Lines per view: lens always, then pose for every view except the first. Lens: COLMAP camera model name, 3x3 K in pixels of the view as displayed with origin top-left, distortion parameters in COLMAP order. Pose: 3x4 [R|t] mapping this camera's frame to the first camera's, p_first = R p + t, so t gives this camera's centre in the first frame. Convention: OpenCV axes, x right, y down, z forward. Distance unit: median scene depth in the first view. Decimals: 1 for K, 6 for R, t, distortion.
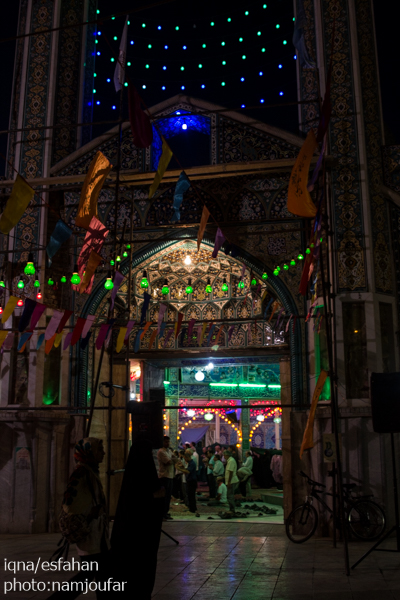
lens RADIAL K [[654.1, 0, 200.8], [0, 654.1, 299.4], [0, 0, 1]] dist [-0.105464, 0.000000]
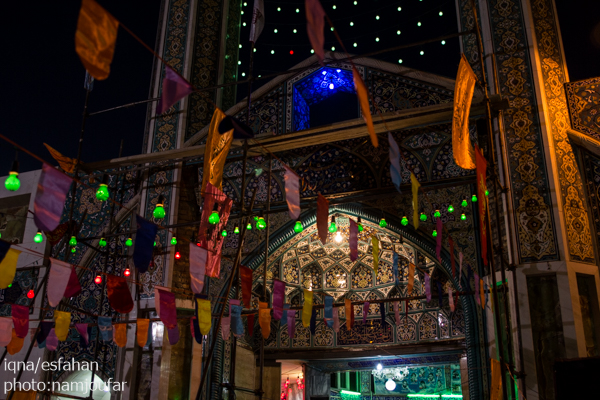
lens RADIAL K [[654.1, 0, 299.2], [0, 654.1, 201.5], [0, 0, 1]] dist [-0.105464, 0.000000]
pose [[0.981048, -0.057289, -0.185101, 0.088111], [0.024722, 0.984493, -0.173671, 0.039137], [0.192181, 0.165803, 0.967252, 0.170483]]
